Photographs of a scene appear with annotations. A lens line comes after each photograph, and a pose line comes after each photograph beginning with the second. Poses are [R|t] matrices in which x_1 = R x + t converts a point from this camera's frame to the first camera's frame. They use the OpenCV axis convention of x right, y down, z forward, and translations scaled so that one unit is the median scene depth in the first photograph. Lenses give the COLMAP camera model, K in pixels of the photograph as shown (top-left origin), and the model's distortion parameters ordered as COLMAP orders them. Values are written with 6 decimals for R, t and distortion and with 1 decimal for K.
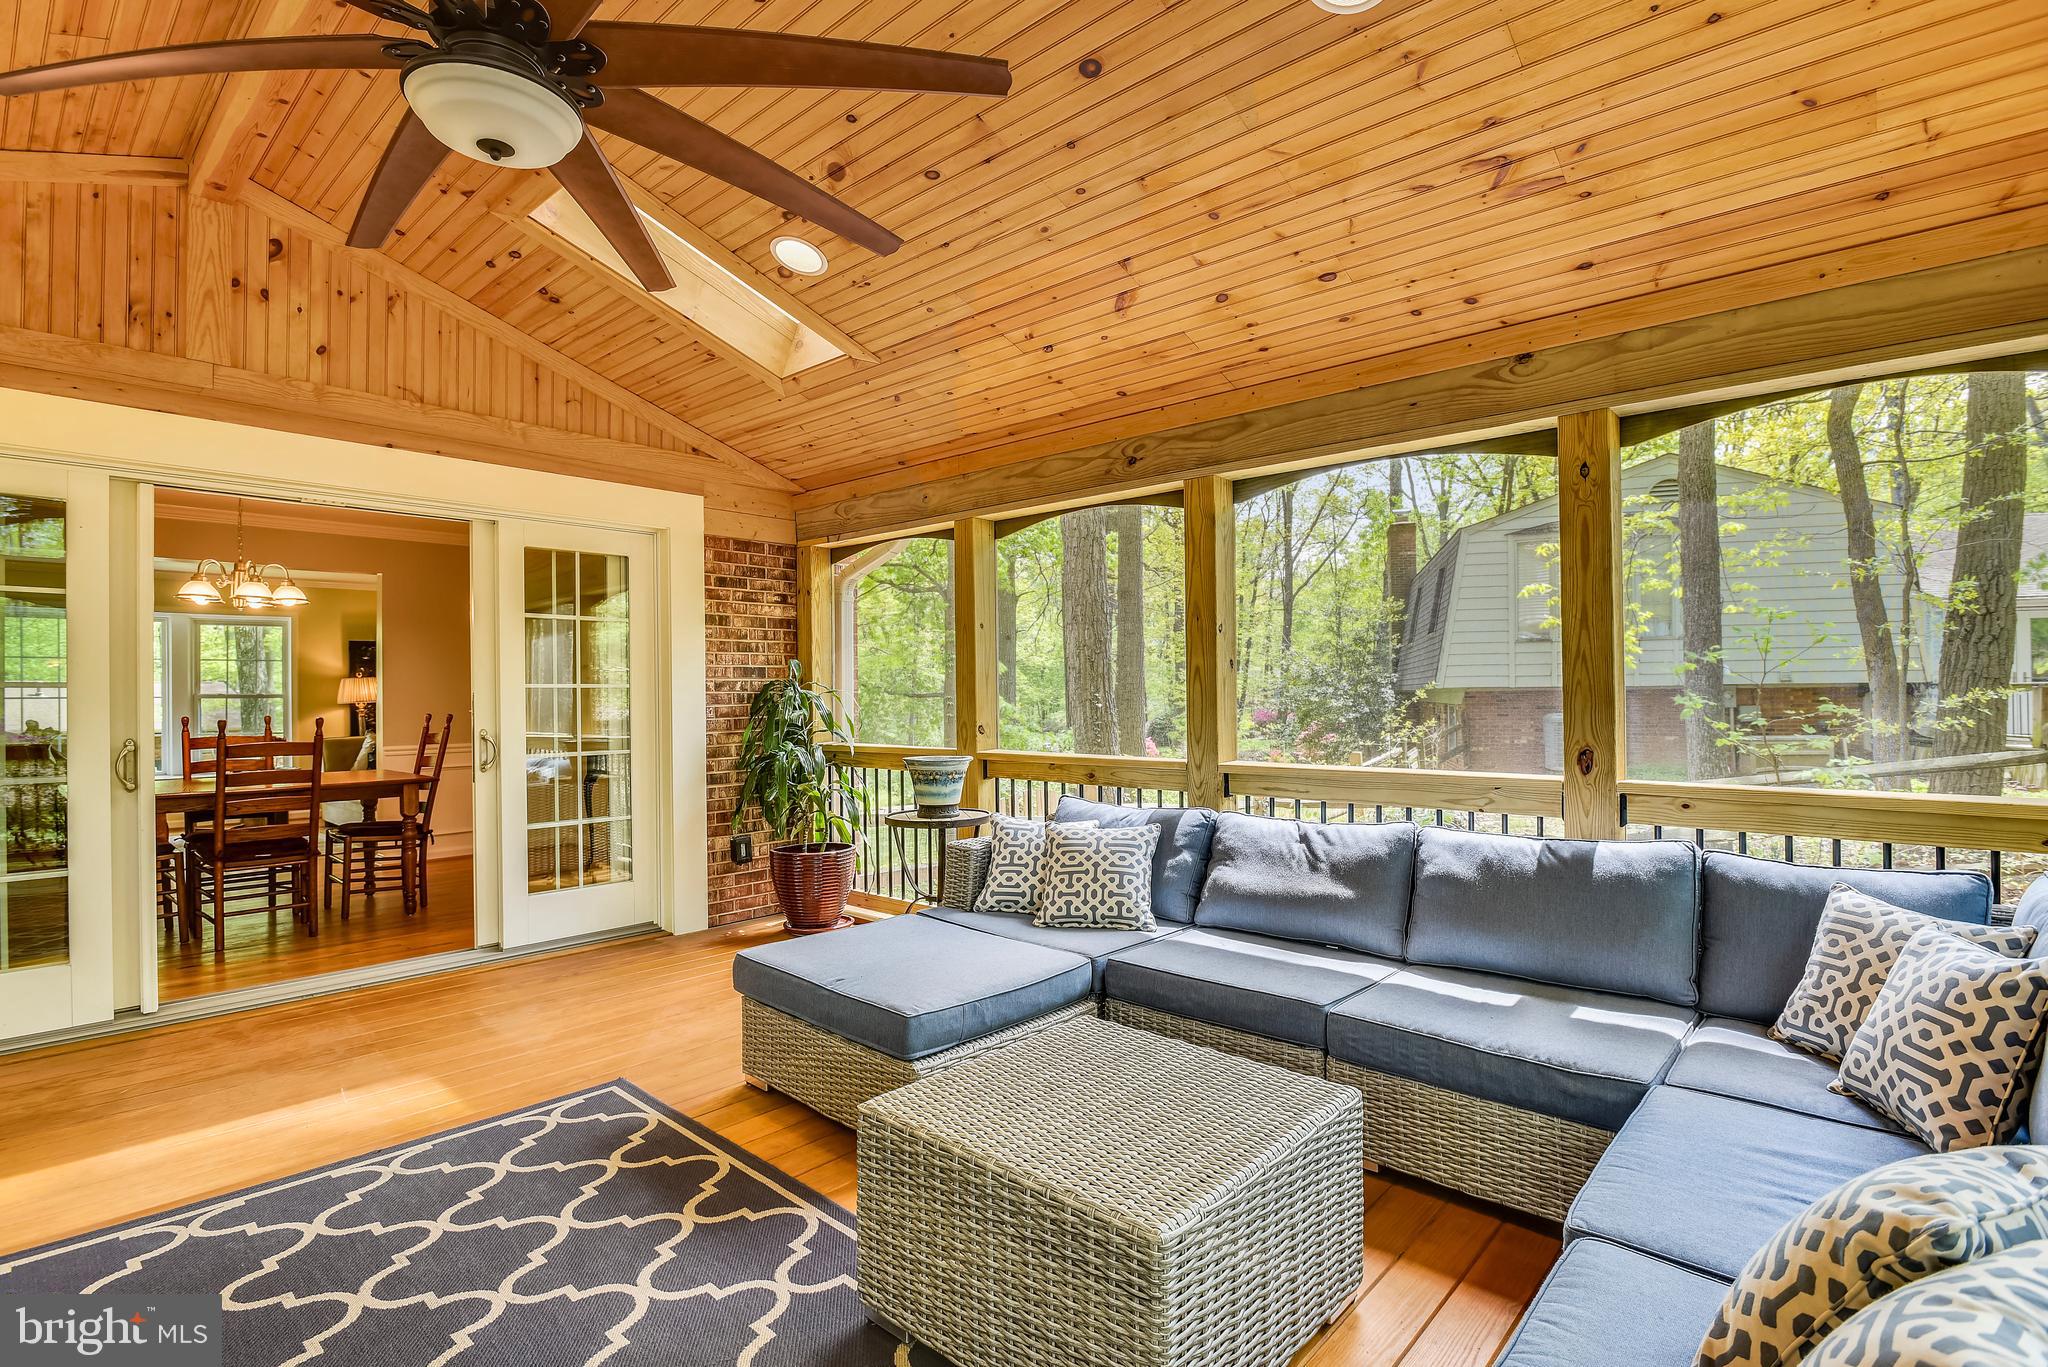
lens RADIAL K [[961.7, 0, 1026.8], [0, 961.7, 697.7], [0, 0, 1]] dist [-0.012572, -0.003593]
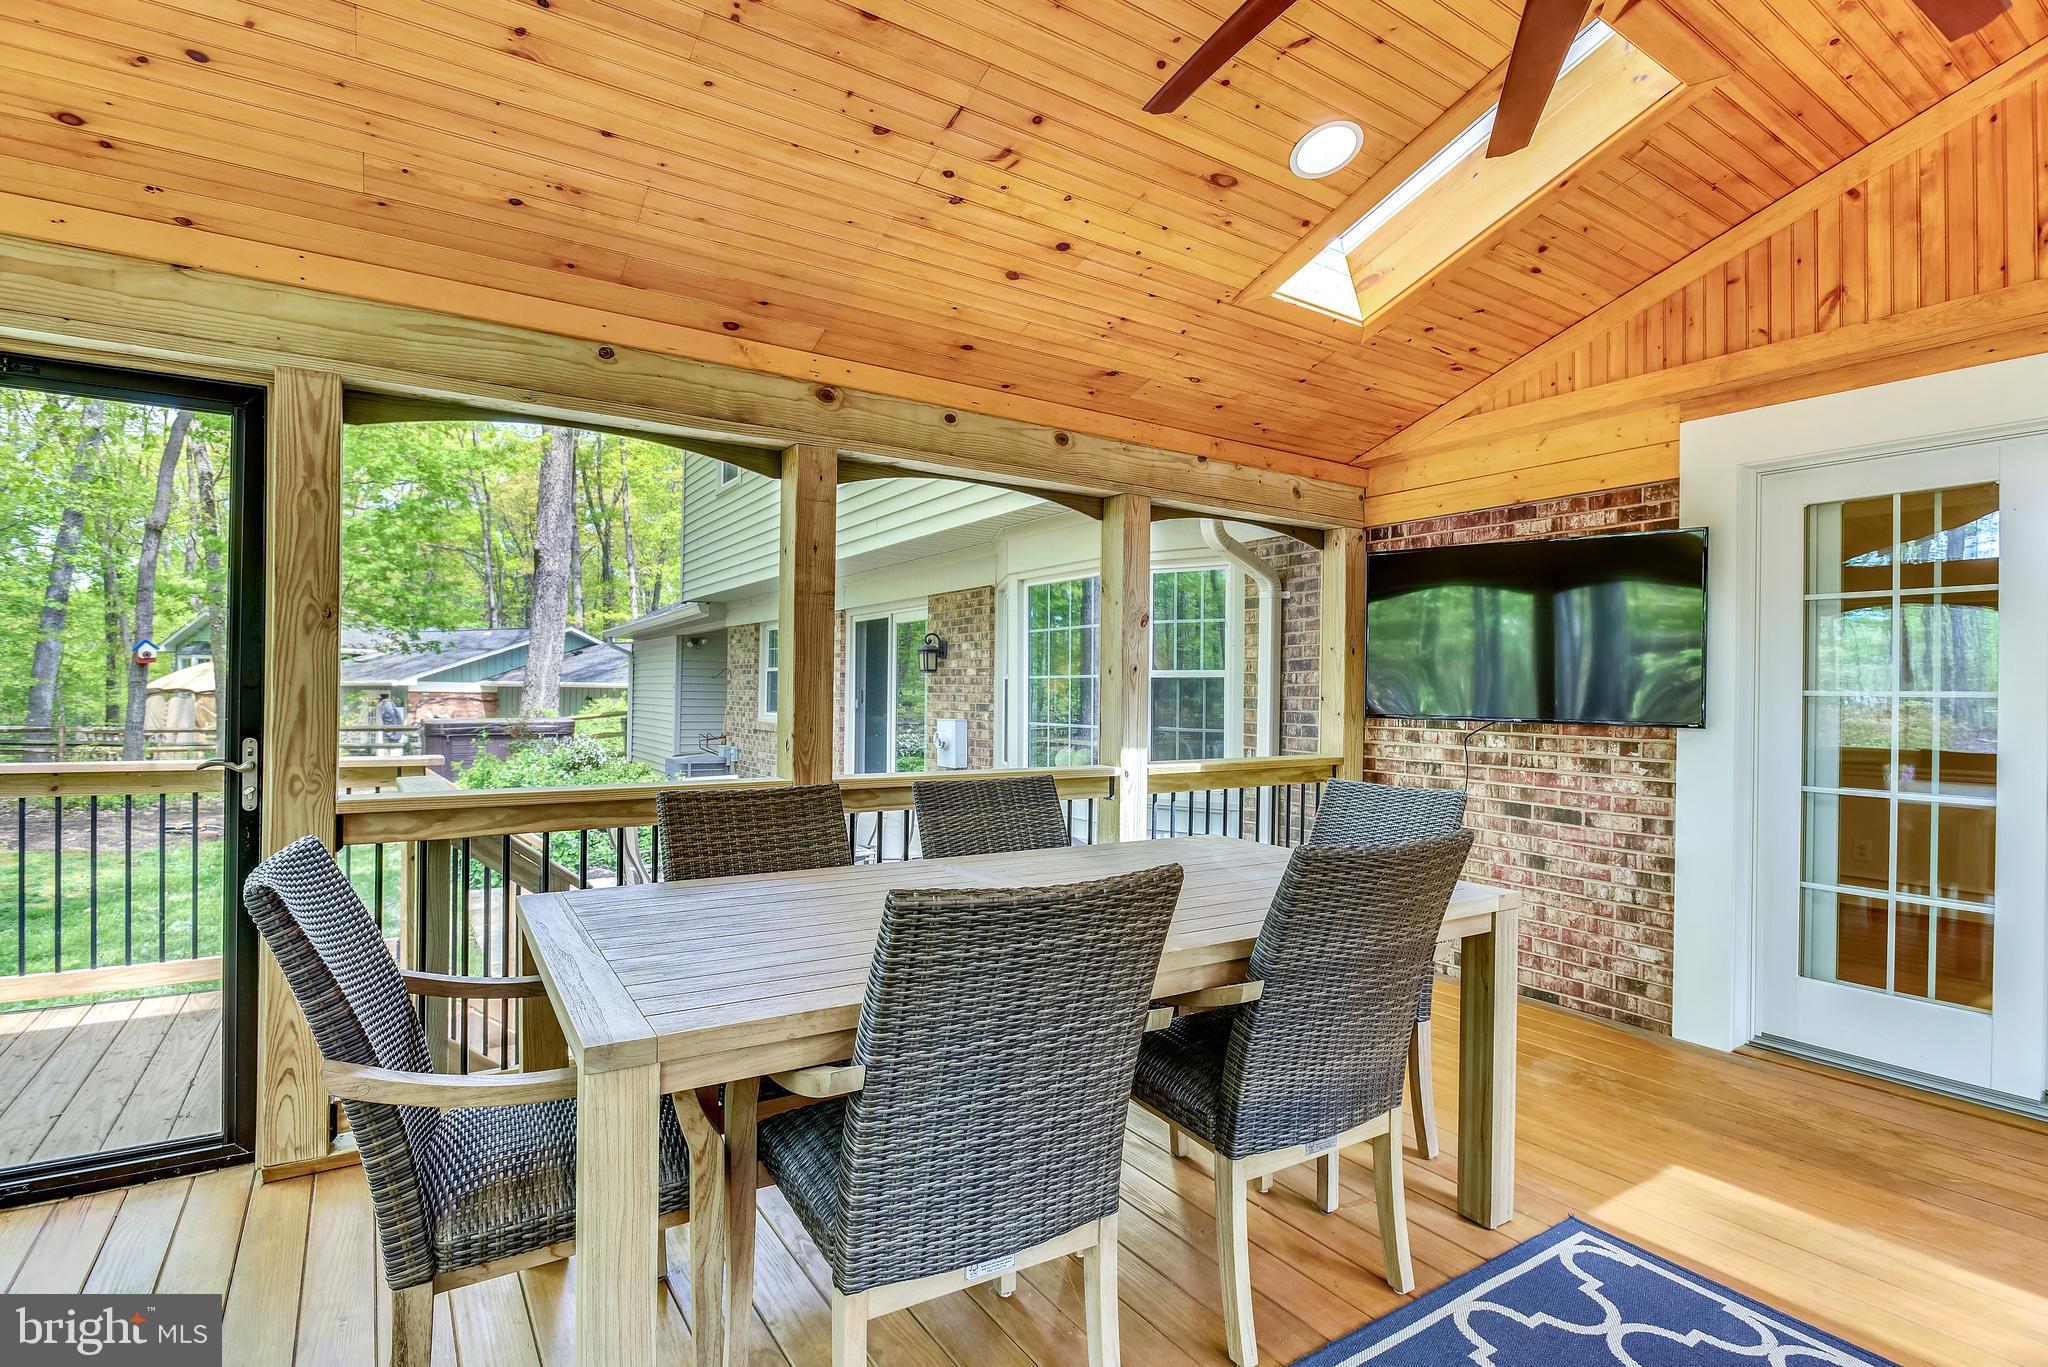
lens RADIAL K [[988.6, 0, 1025.7], [0, 988.6, 690.3], [0, 0, 1]] dist [-0.018567, -0.000843]
pose [[-0.254404, 0.002337, -0.967095, 0.091848], [-0.012421, 0.999907, 0.005683, -0.014357], [0.967018, 0.013458, -0.254351, 0.473582]]
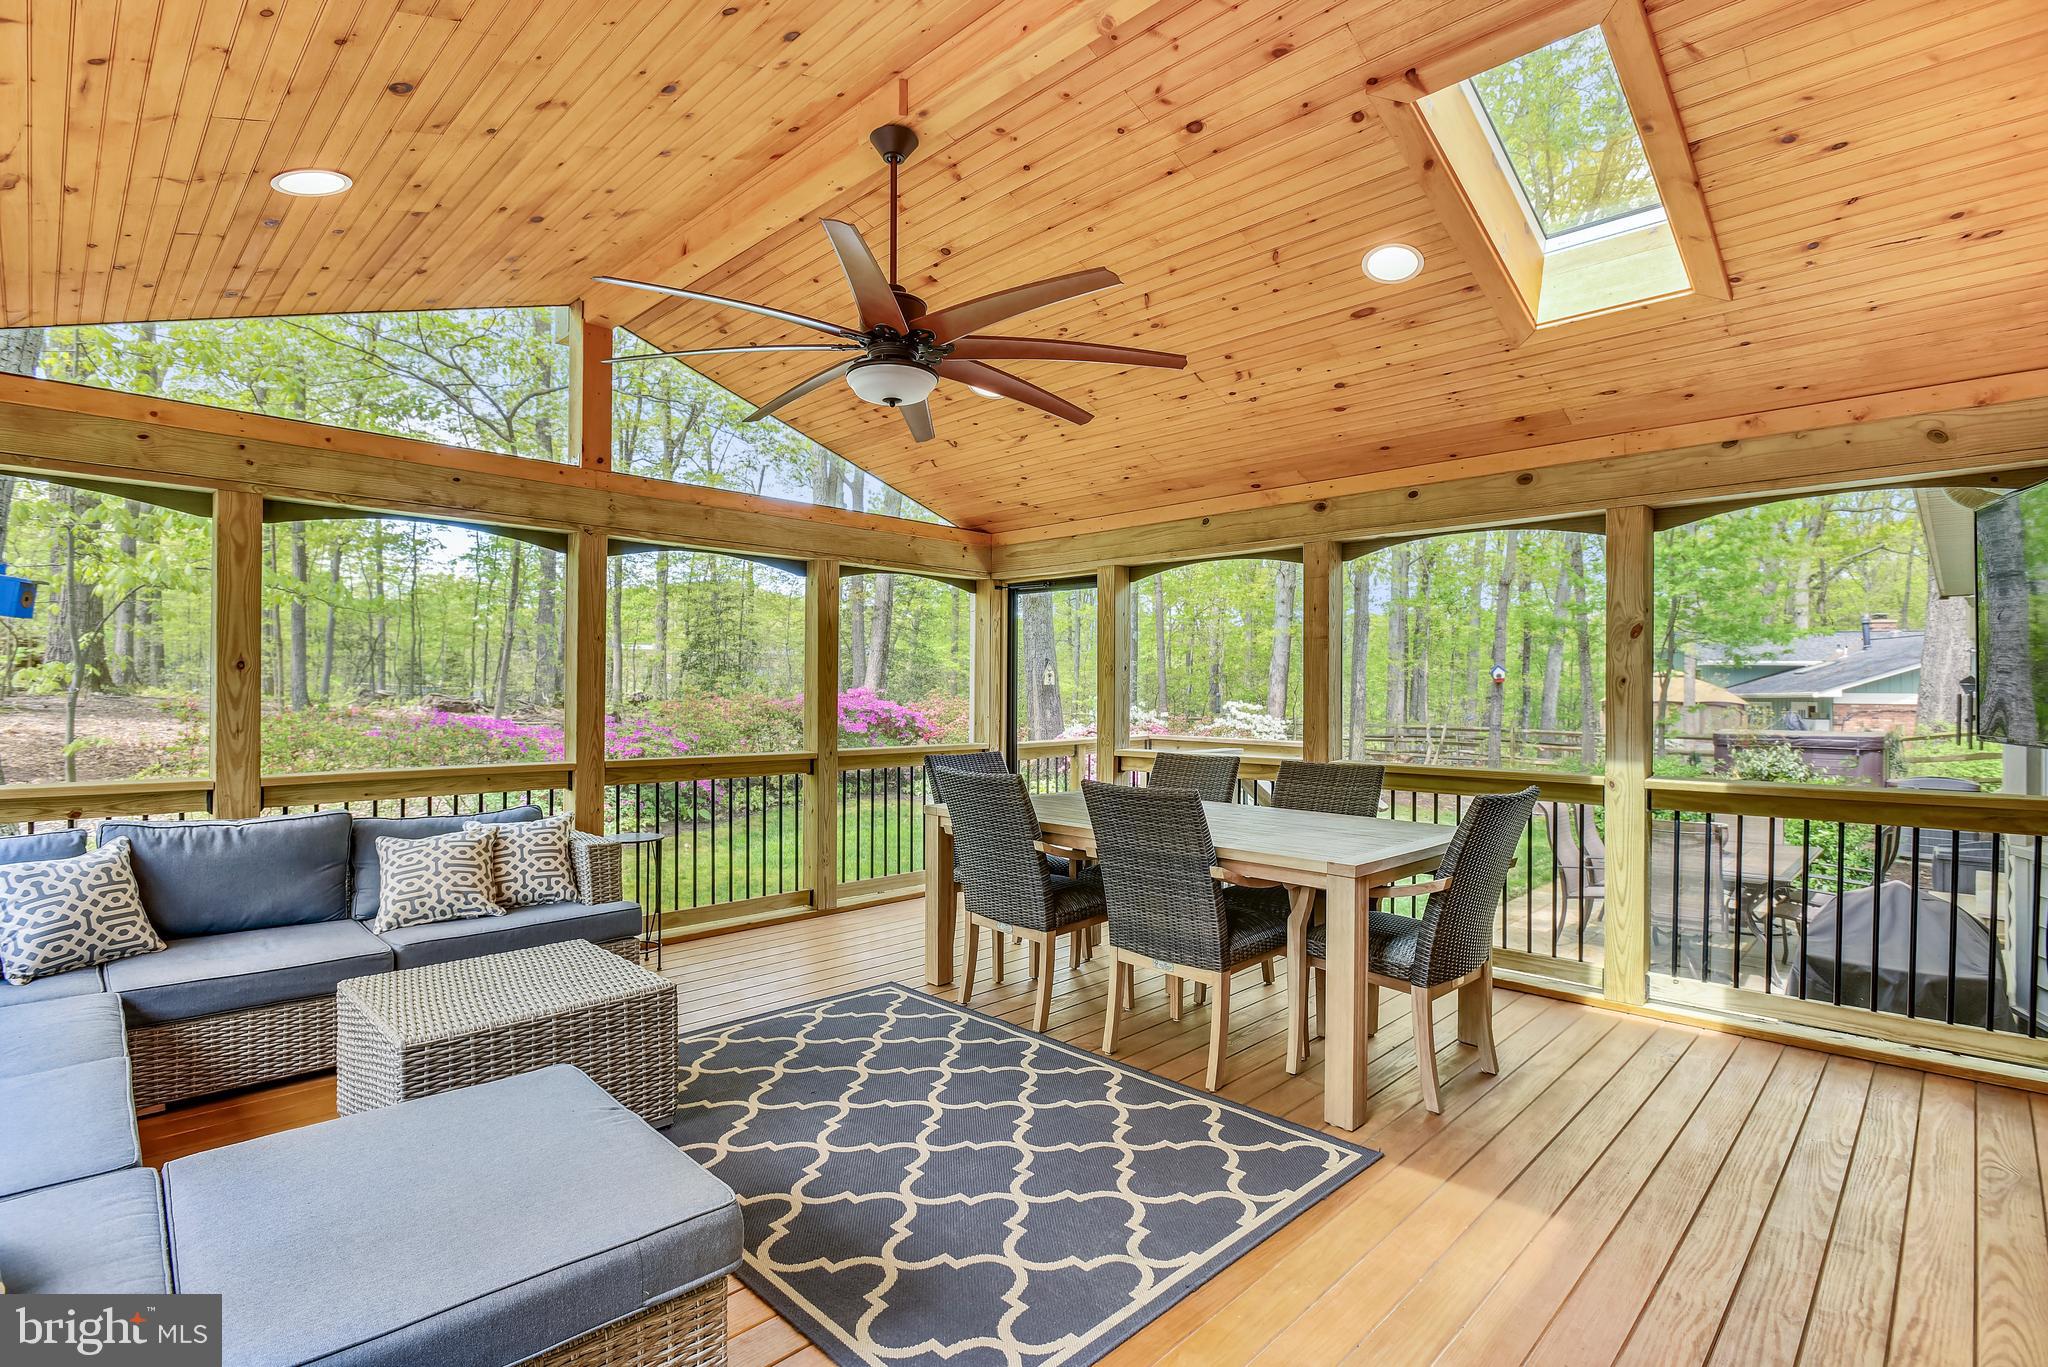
lens RADIAL K [[972.9, 0, 1029.3], [0, 972.9, 690.1], [0, 0, 1]] dist [-0.013383, -0.000807]
pose [[-0.999004, 0.001740, 0.044588, -0.571427], [0.001803, 0.999997, 0.001363, -0.029461], [-0.044585, 0.001442, -0.999005, 1.784388]]
